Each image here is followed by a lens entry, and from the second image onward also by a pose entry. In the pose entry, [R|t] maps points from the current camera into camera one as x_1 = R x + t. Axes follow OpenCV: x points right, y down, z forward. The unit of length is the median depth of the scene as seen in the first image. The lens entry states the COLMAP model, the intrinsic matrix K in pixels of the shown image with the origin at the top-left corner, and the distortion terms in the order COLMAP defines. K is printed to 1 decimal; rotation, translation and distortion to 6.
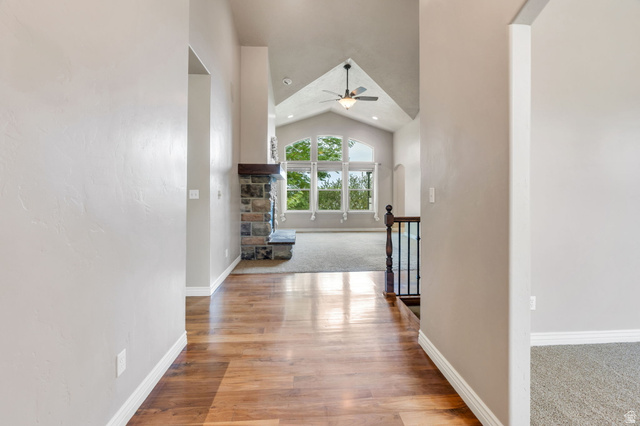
lens RADIAL K [[293.2, 0, 320.6], [0, 293.2, 199.4], [0, 0, 1]] dist [-0.000686, -0.000196]
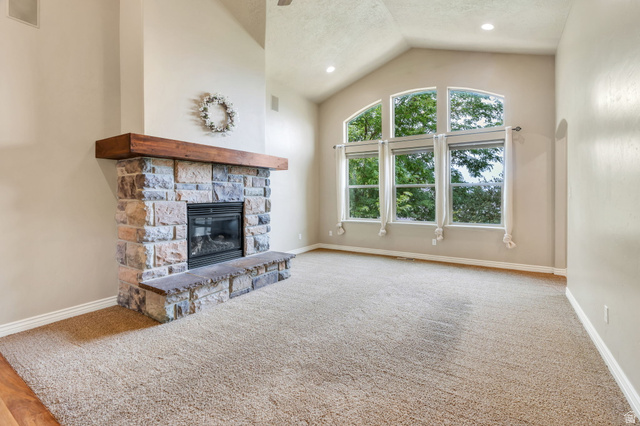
lens RADIAL K [[293.2, 0, 320.6], [0, 293.2, 199.4], [0, 0, 1]] dist [-0.000686, -0.000196]
pose [[0.800739, 0.006878, -0.598974, 0.233277], [-0.007175, 0.999972, 0.001890, -0.005318], [0.598971, 0.002784, 0.800766, 0.435963]]
